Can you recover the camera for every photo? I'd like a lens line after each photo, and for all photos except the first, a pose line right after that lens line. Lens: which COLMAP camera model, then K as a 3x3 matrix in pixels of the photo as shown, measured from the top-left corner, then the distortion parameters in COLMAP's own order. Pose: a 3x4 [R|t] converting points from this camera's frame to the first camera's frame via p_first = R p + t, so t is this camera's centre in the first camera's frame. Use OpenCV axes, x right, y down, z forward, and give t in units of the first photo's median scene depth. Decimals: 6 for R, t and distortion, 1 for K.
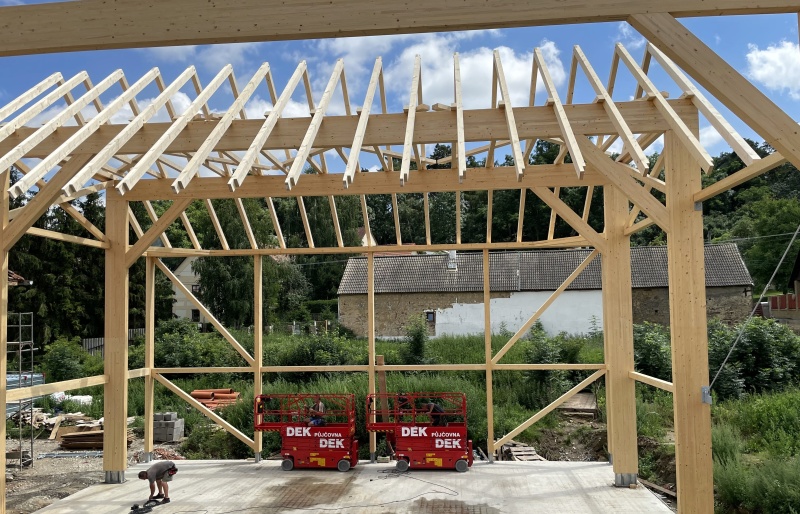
lens RADIAL K [[591.4, 0, 400.0], [0, 591.4, 257.0], [0, 0, 1]] dist [-0.000239, -0.002317]
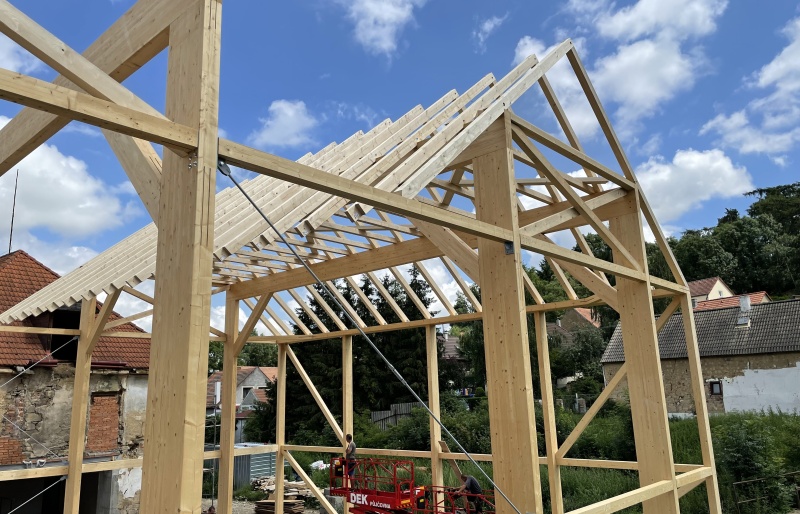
lens RADIAL K [[612.7, 0, 400.0], [0, 612.7, 257.0], [0, 0, 1]] dist [0.012288, -0.000072]
pose [[0.800127, -0.139290, -0.583433, 0.477076], [0.077480, 0.988516, -0.129743, 0.006160], [0.594805, 0.058607, 0.801731, 0.188260]]
